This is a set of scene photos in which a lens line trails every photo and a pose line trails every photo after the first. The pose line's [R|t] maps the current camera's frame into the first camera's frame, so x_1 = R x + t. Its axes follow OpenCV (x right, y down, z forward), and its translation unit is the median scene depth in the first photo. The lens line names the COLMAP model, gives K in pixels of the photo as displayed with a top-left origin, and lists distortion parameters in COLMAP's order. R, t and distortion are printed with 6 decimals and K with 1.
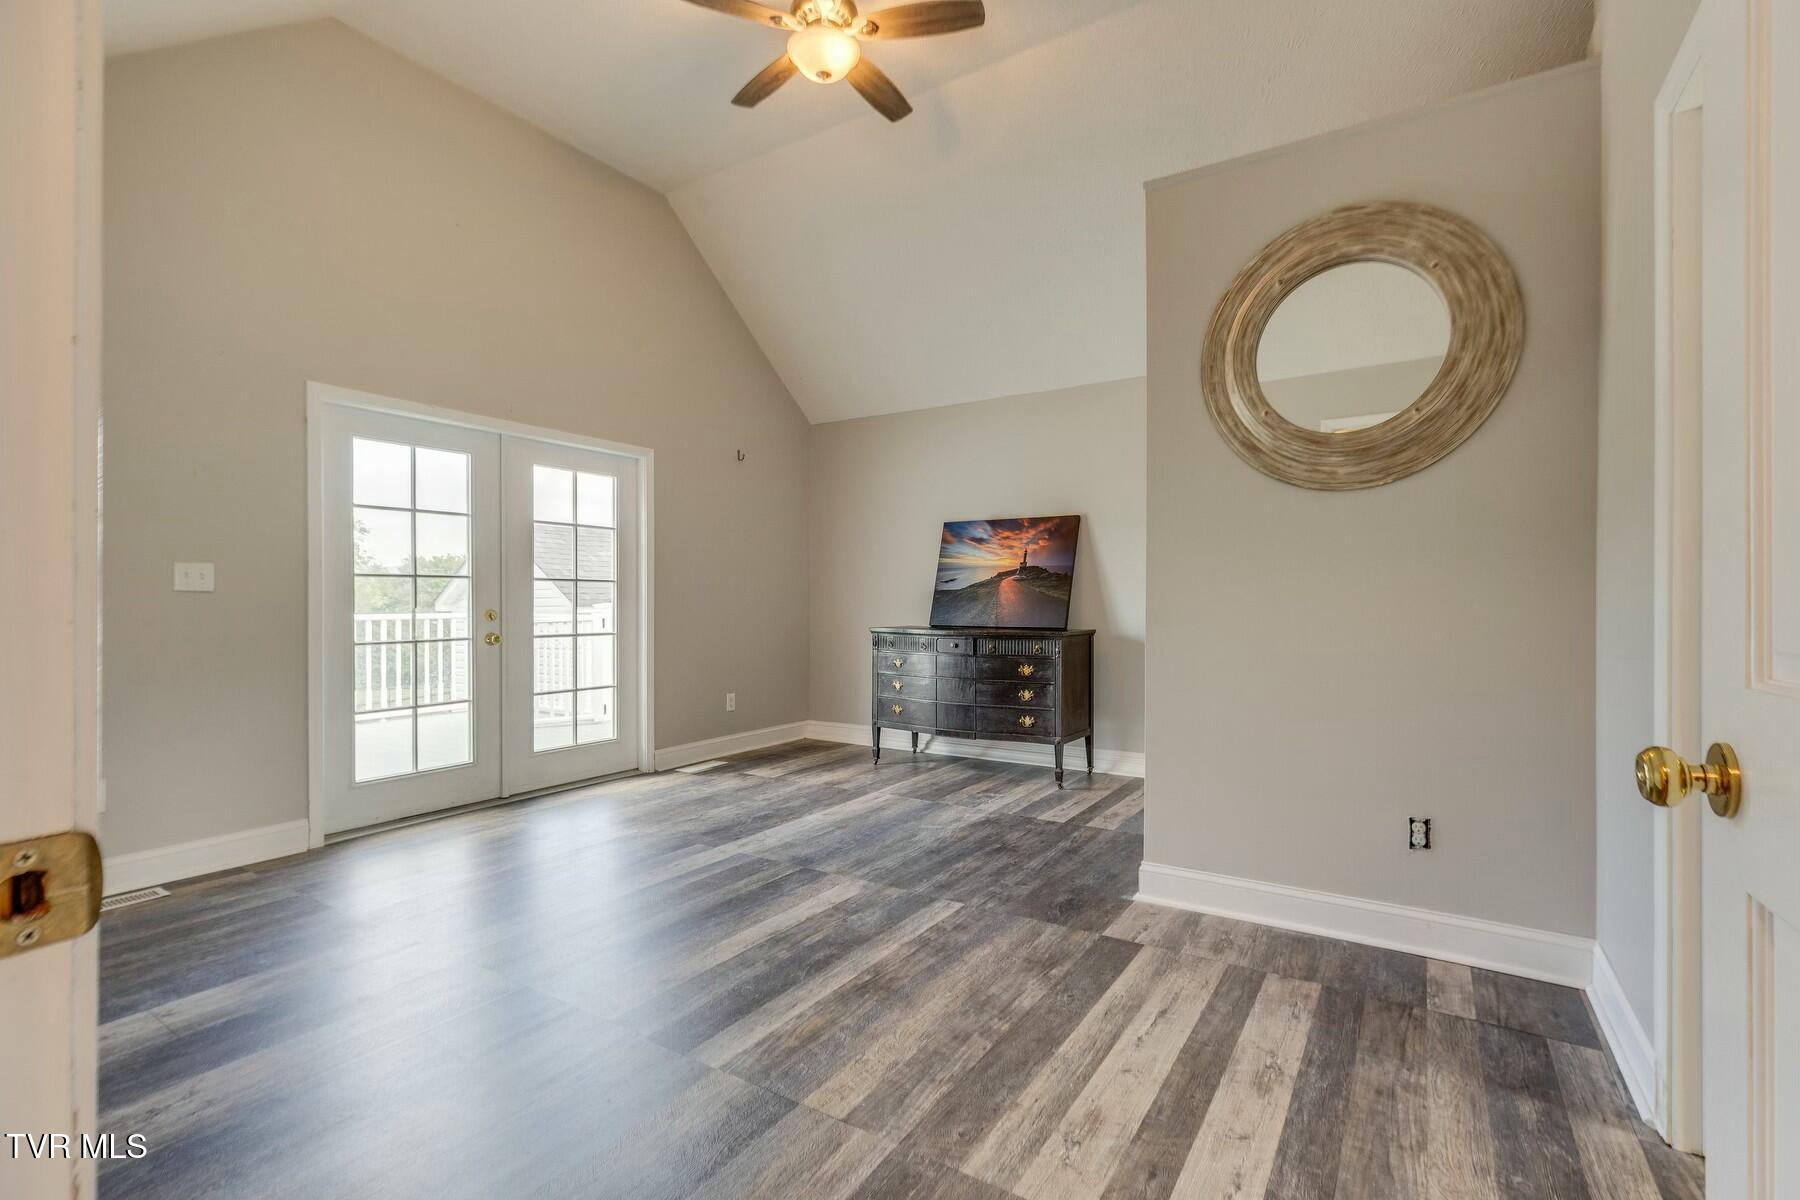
lens RADIAL K [[810.1, 0, 895.1], [0, 810.1, 602.6], [0, 0, 1]] dist [0.000755, 0.000071]
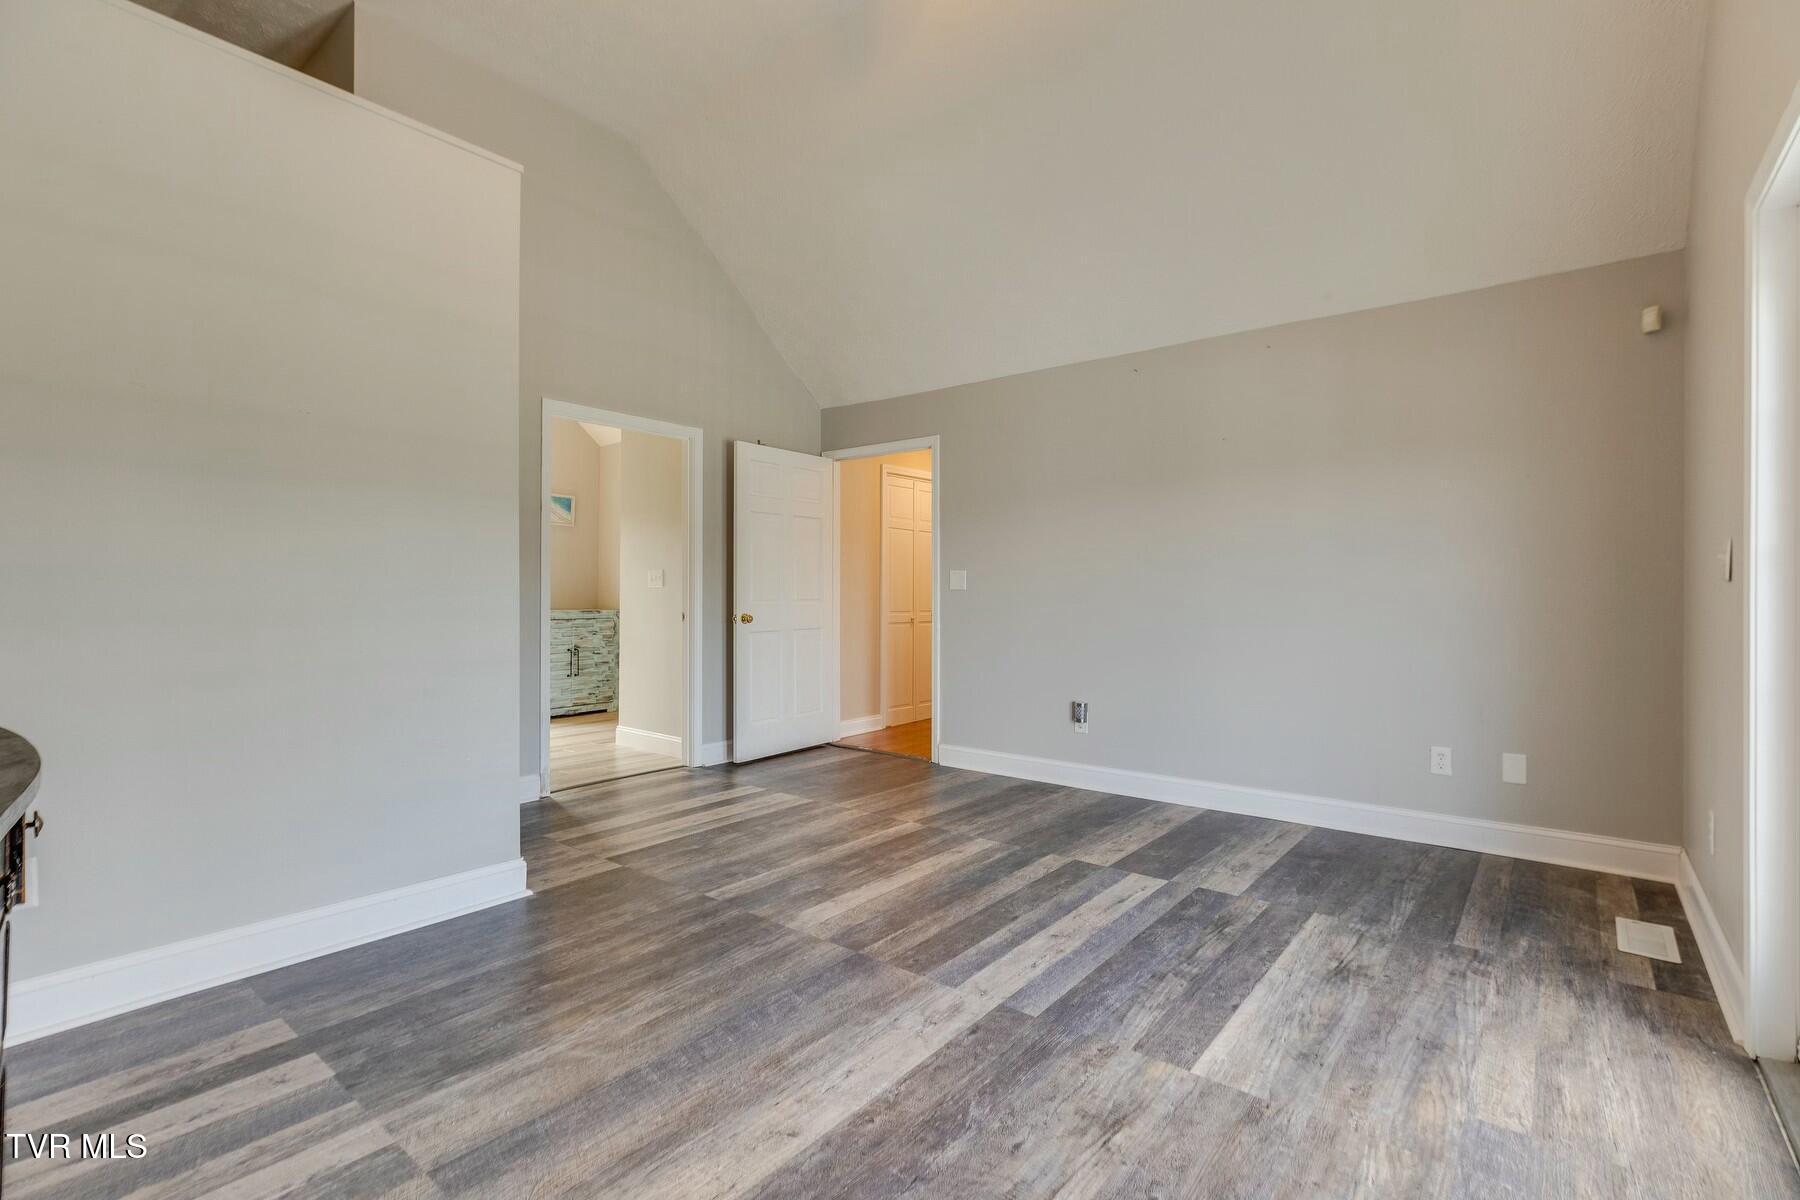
lens RADIAL K [[822.8, 0, 909.4], [0, 822.8, 600.7], [0, 0, 1]] dist [0.009826, 0.000340]
pose [[-0.996522, -0.003474, 0.083258, -0.196237], [-0.002648, 0.999946, 0.010034, -0.003229], [-0.083288, 0.009779, -0.996478, 1.549546]]
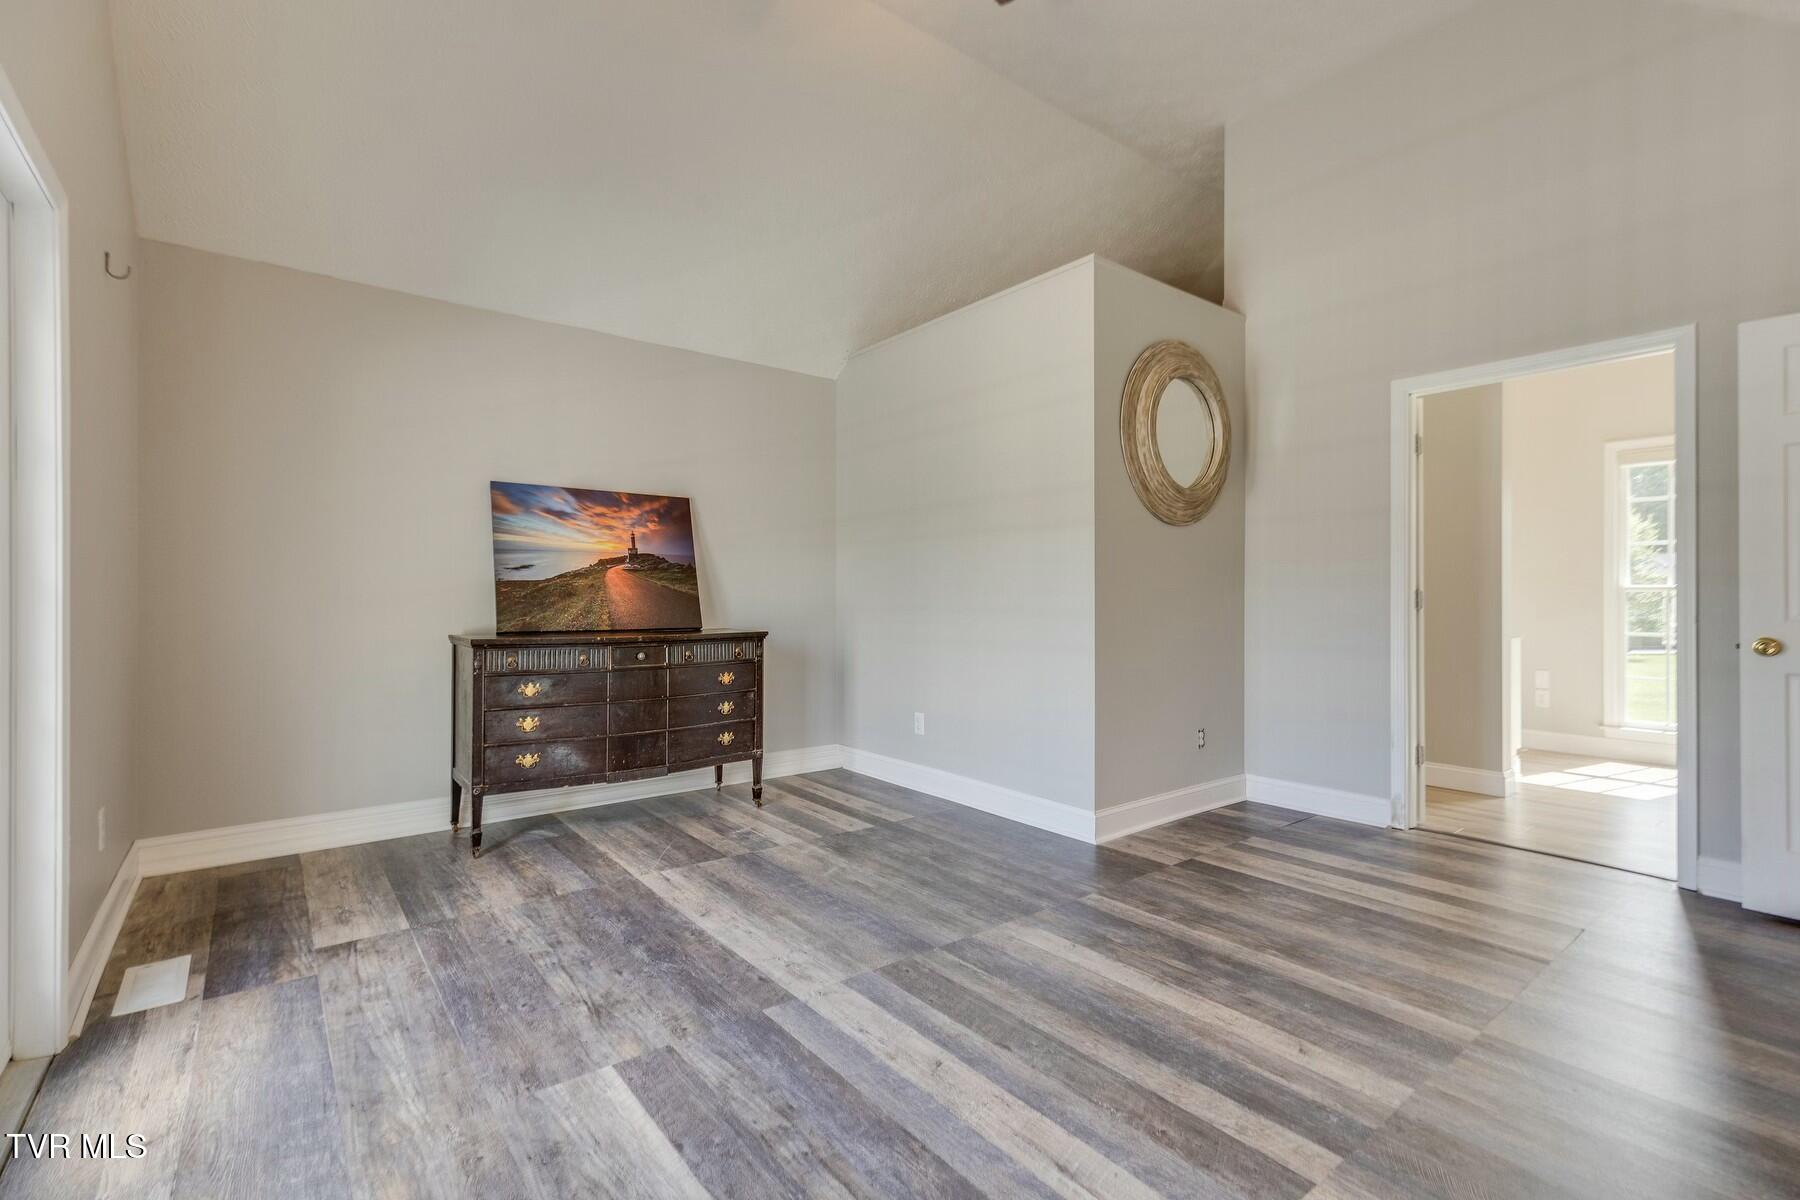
lens RADIAL K [[822.8, 0, 909.4], [0, 822.8, 600.7], [0, 0, 1]] dist [0.009826, 0.000340]
pose [[0.311293, -0.002362, 0.950311, -0.757298], [-0.000495, 0.999996, 0.002648, -0.000419], [-0.950314, -0.001294, 0.311290, 0.696064]]
